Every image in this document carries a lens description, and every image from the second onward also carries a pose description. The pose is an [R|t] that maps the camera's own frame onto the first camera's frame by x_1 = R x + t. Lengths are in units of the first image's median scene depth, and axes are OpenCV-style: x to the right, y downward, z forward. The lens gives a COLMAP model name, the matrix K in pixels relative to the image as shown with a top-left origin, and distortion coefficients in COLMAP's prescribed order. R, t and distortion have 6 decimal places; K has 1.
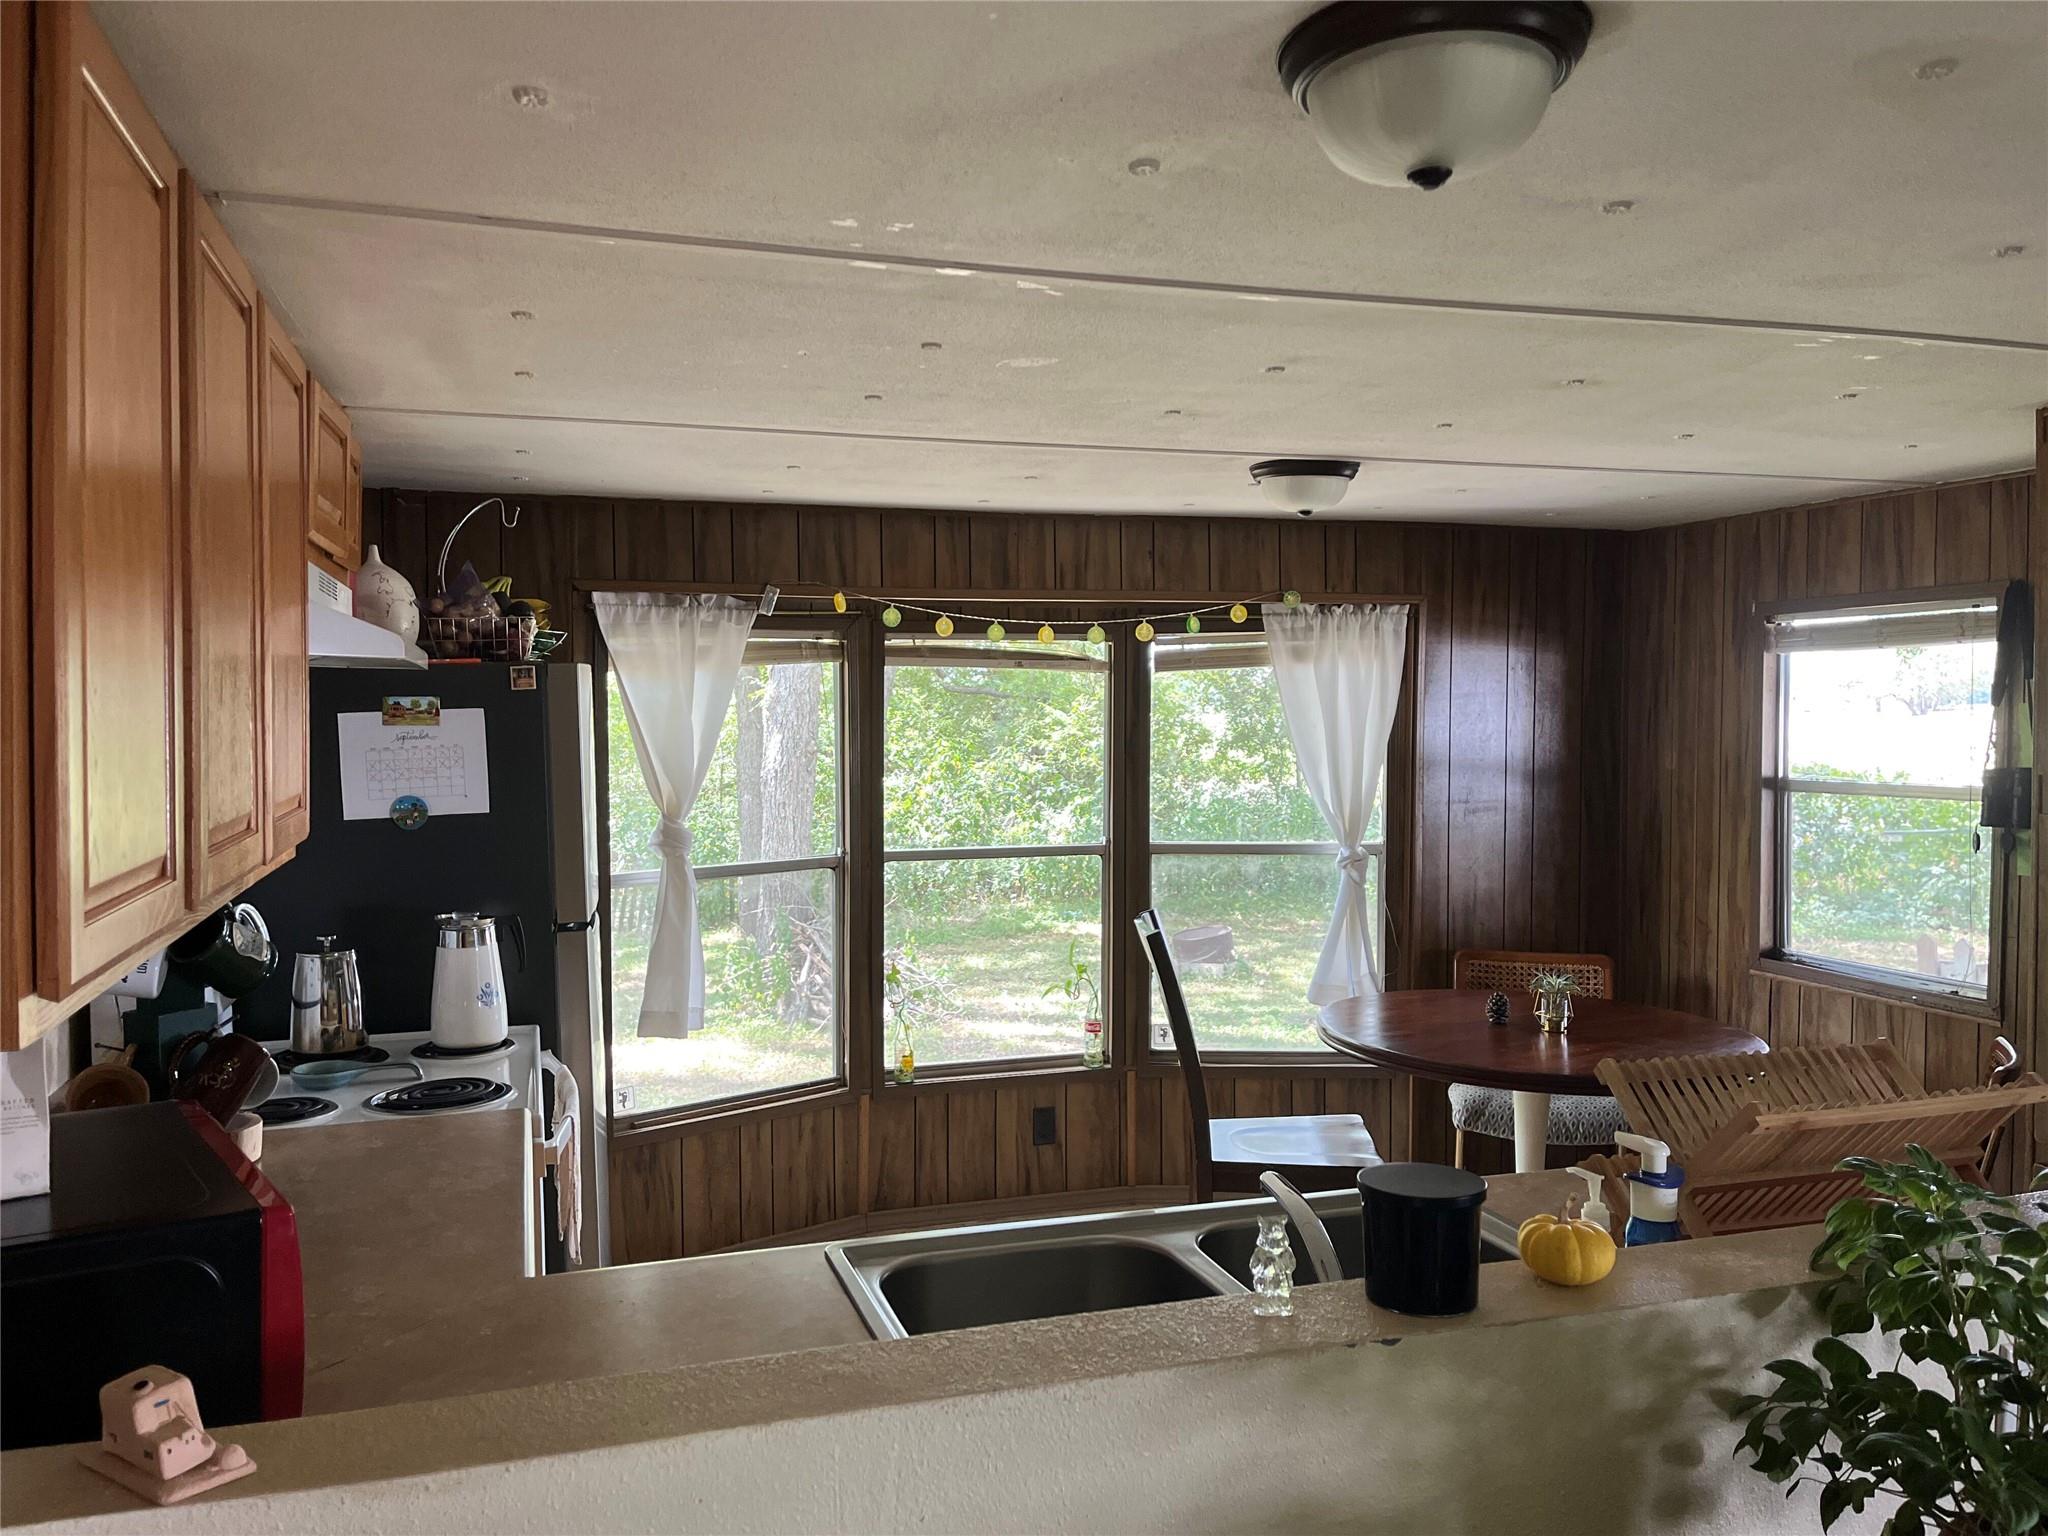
lens RADIAL K [[1583.4, 0, 1024.0], [0, 1583.4, 768.0], [0, 0, 1]] dist [0.078359, -0.037220]
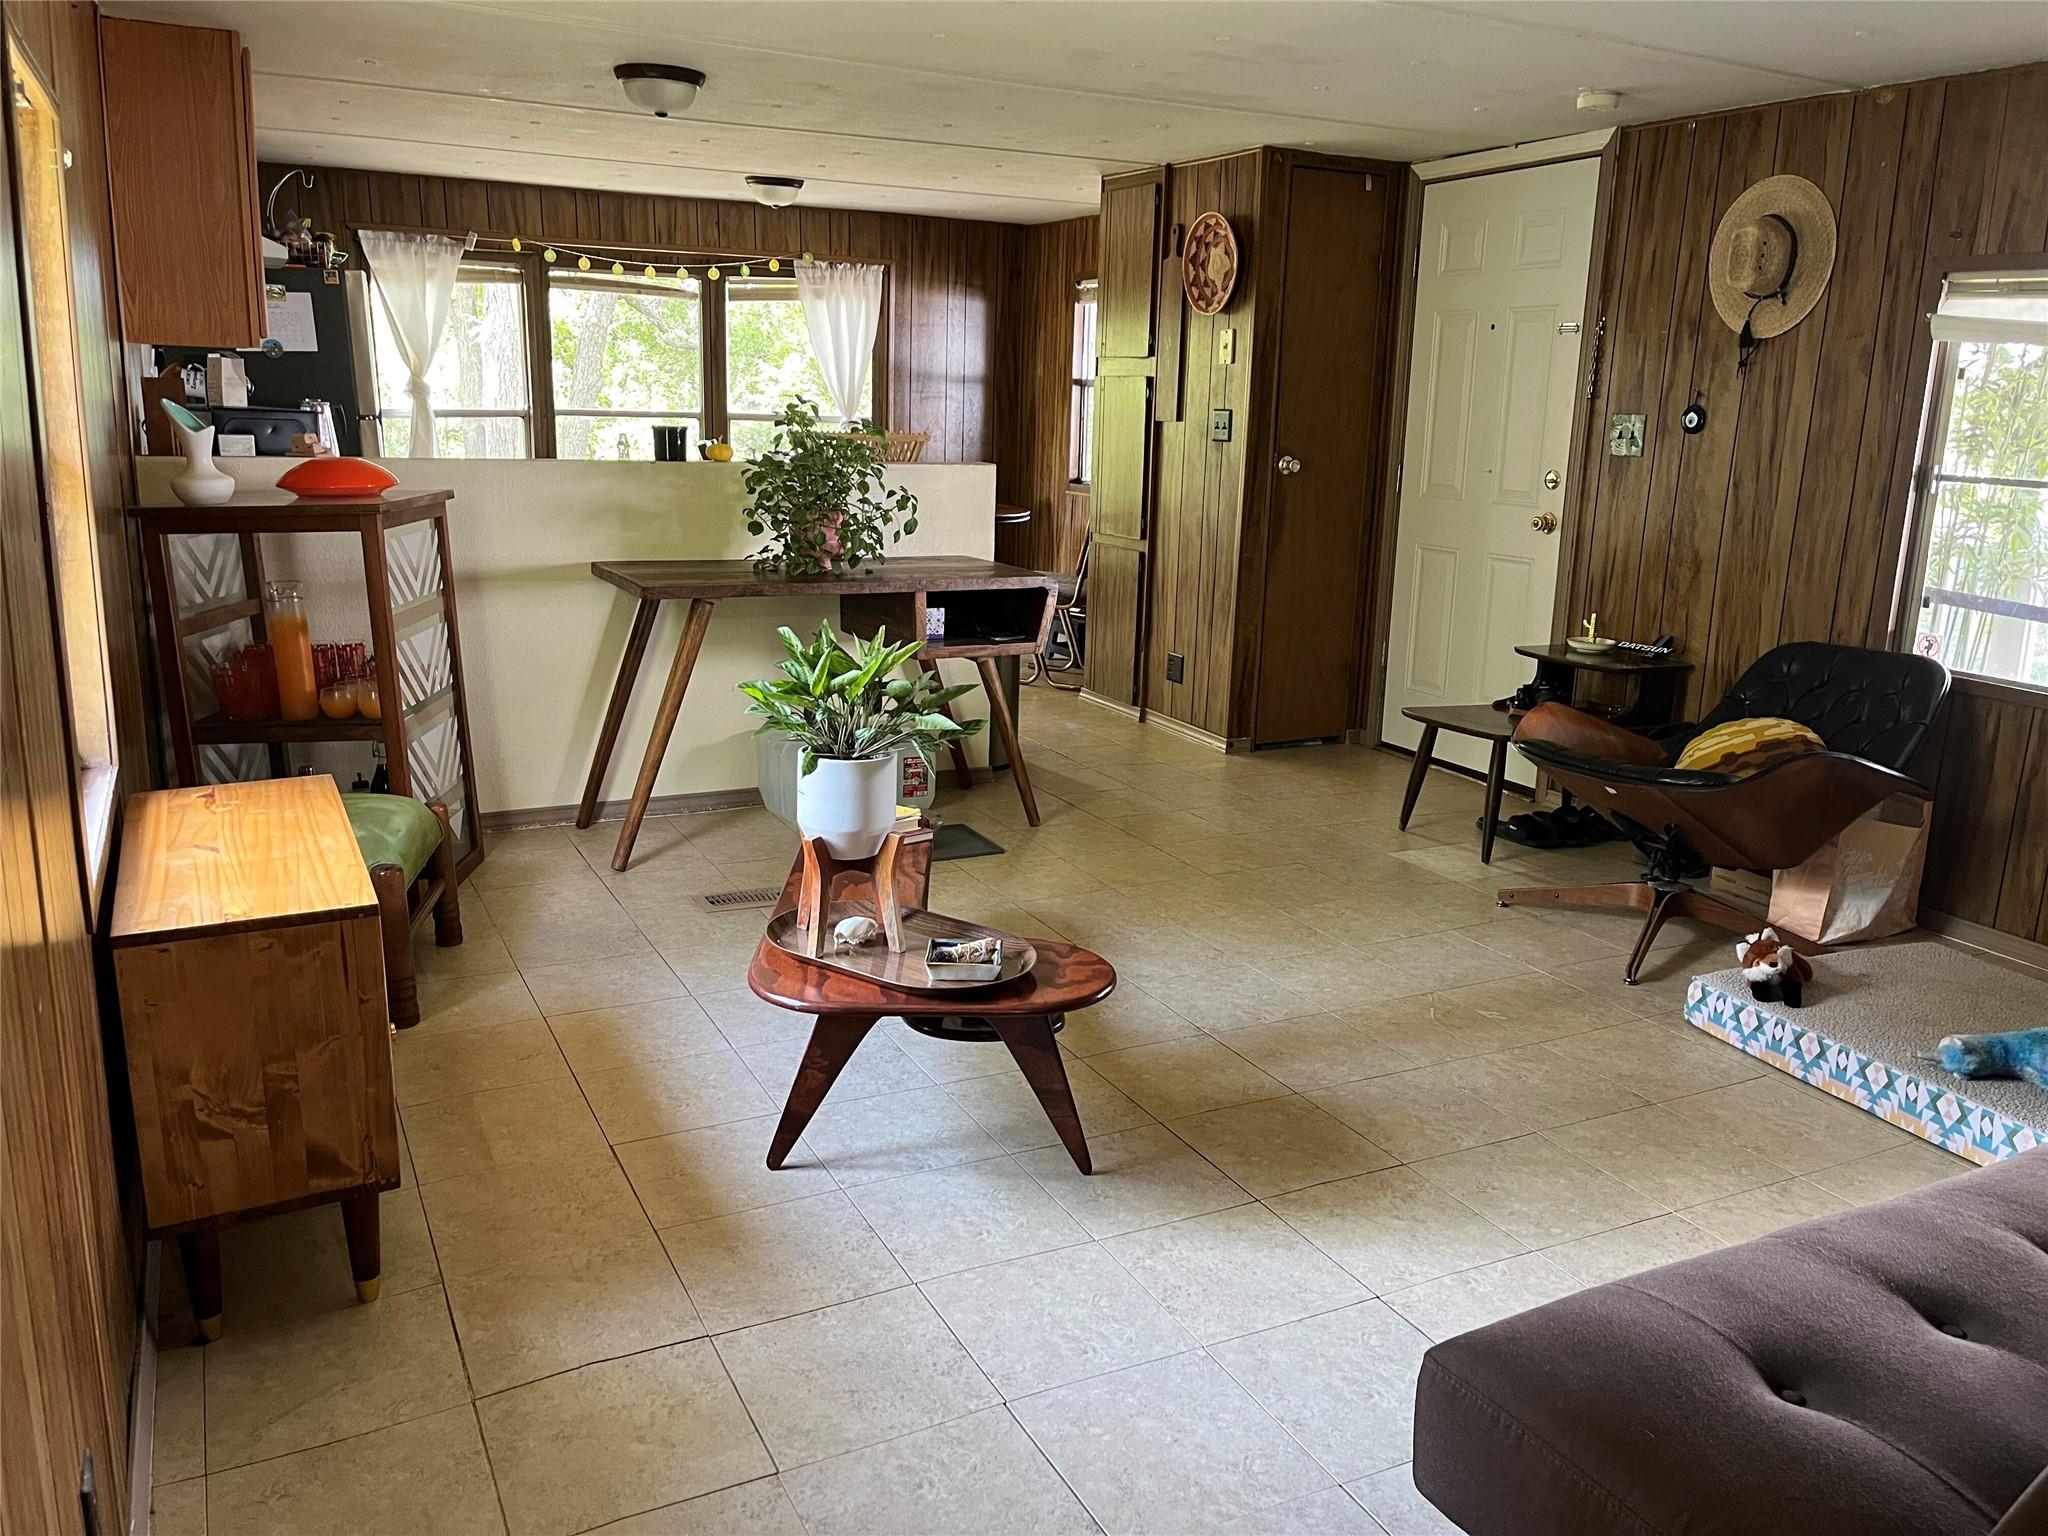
lens RADIAL K [[1583.4, 0, 1024.0], [0, 1583.4, 768.0], [0, 0, 1]] dist [0.078359, -0.037220]
pose [[0.988262, -0.007362, 0.152593, 0.140245], [-0.022967, 0.980327, 0.196039, 0.085325], [-0.151035, -0.197242, 0.968651, -0.768433]]
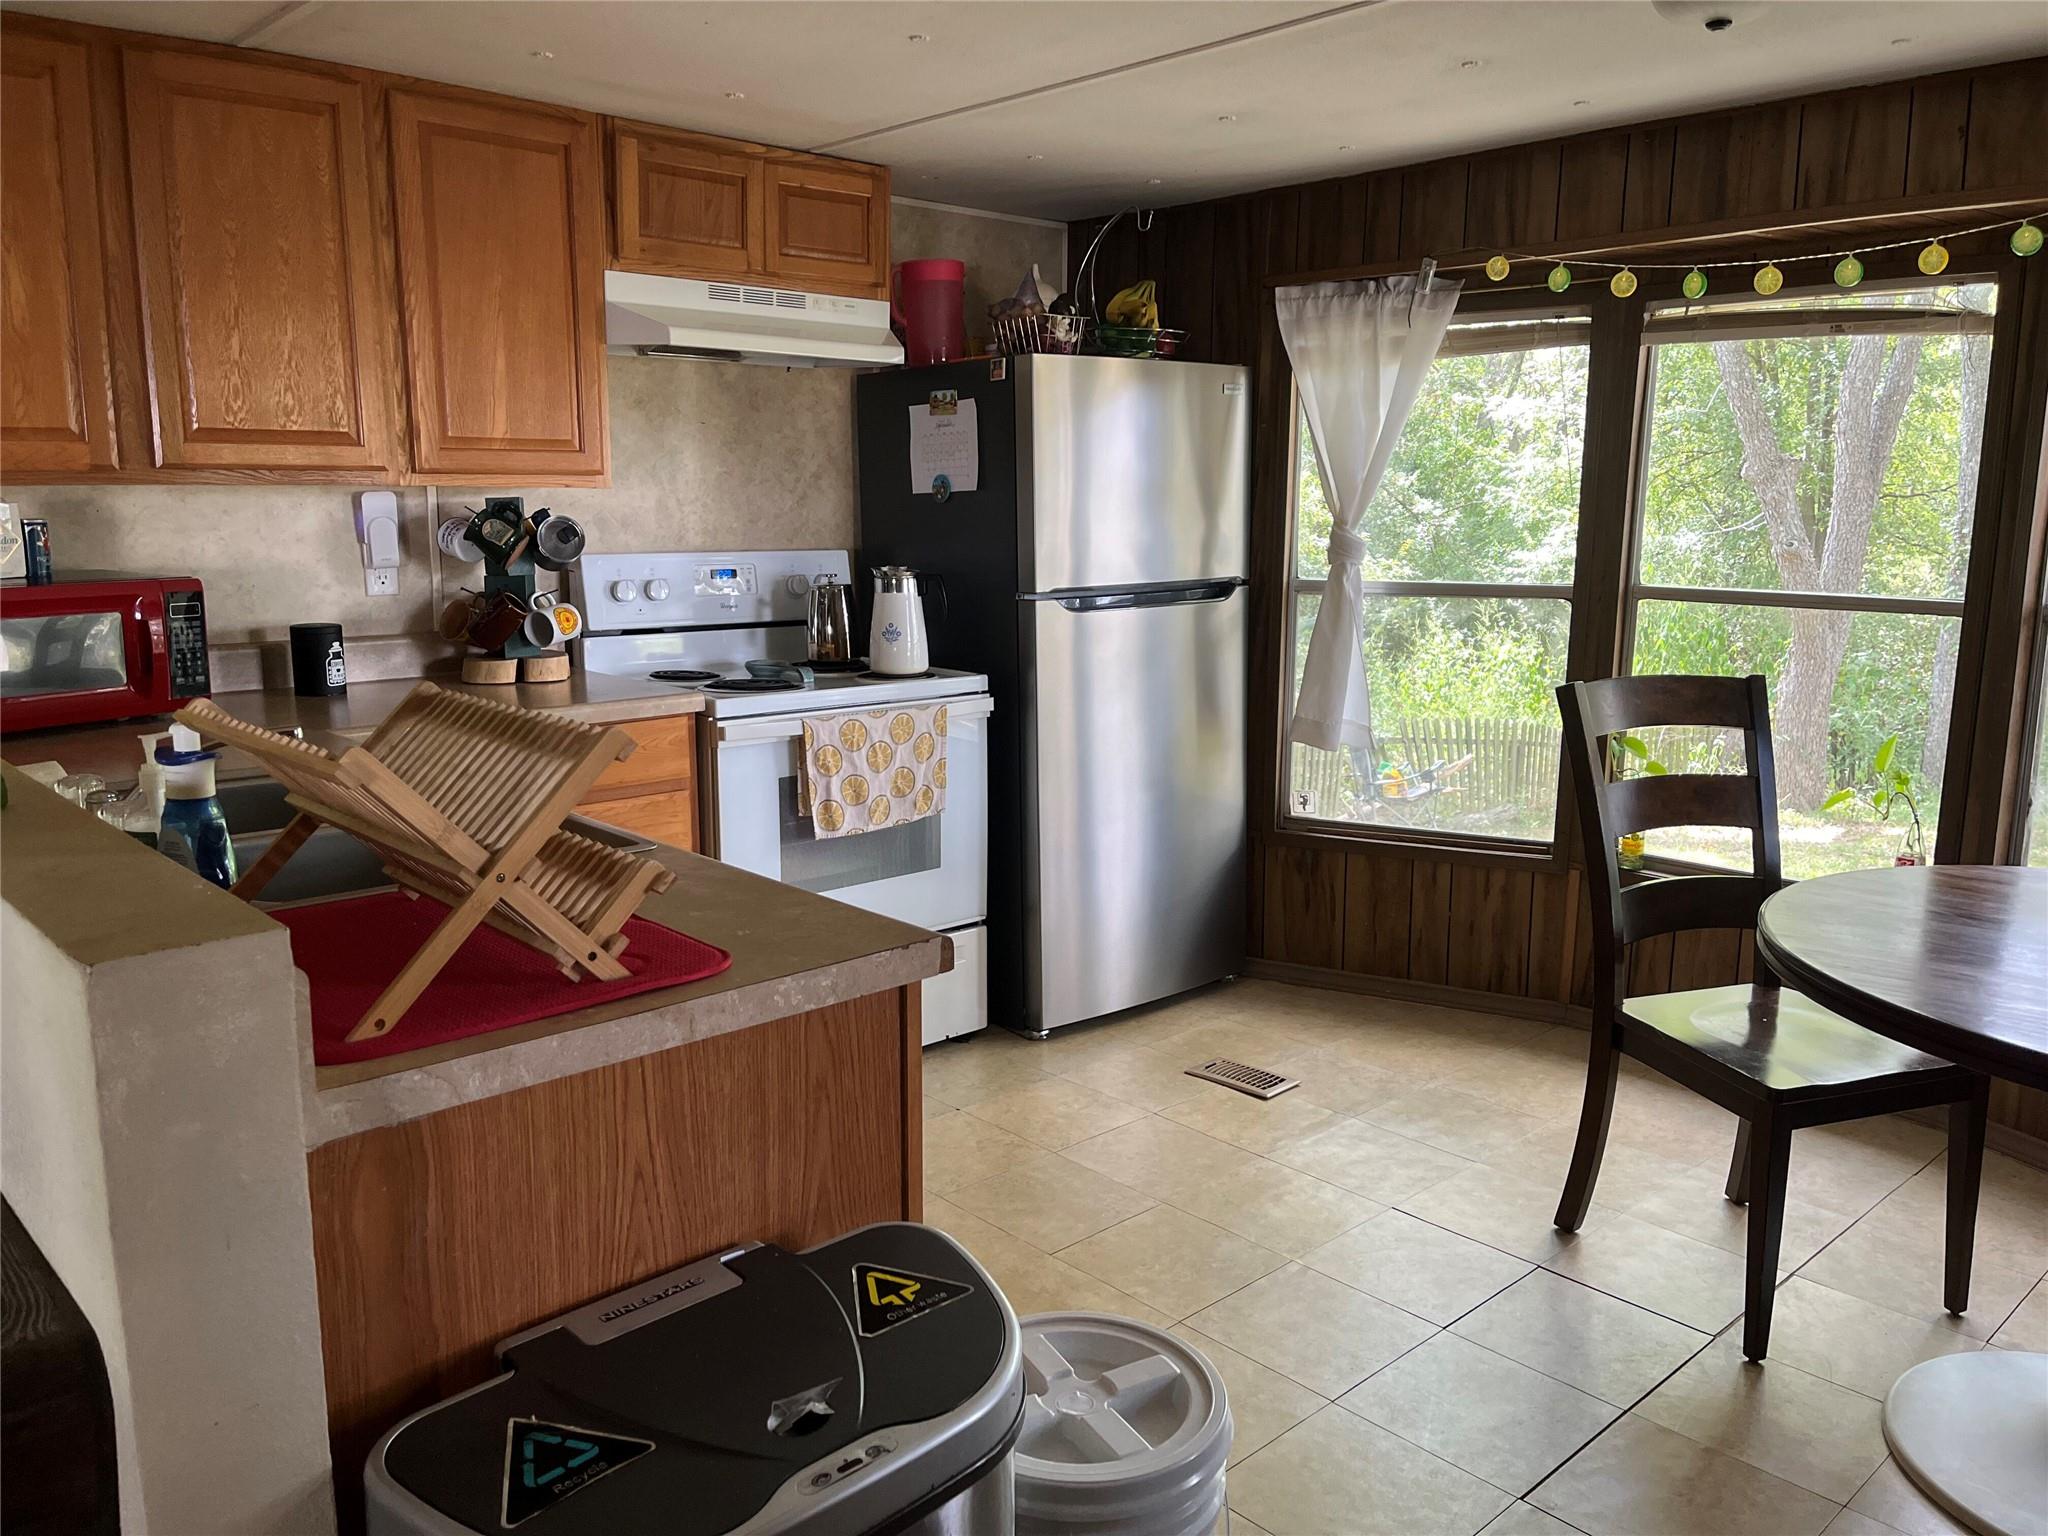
lens RADIAL K [[1583.4, 0, 1024.0], [0, 1583.4, 768.0], [0, 0, 1]] dist [0.078359, -0.037220]
pose [[0.424633, 0.164965, -0.890210, 0.547665], [-0.045154, 0.985895, 0.161157, 0.028877], [0.904239, -0.028236, 0.426092, 0.386274]]
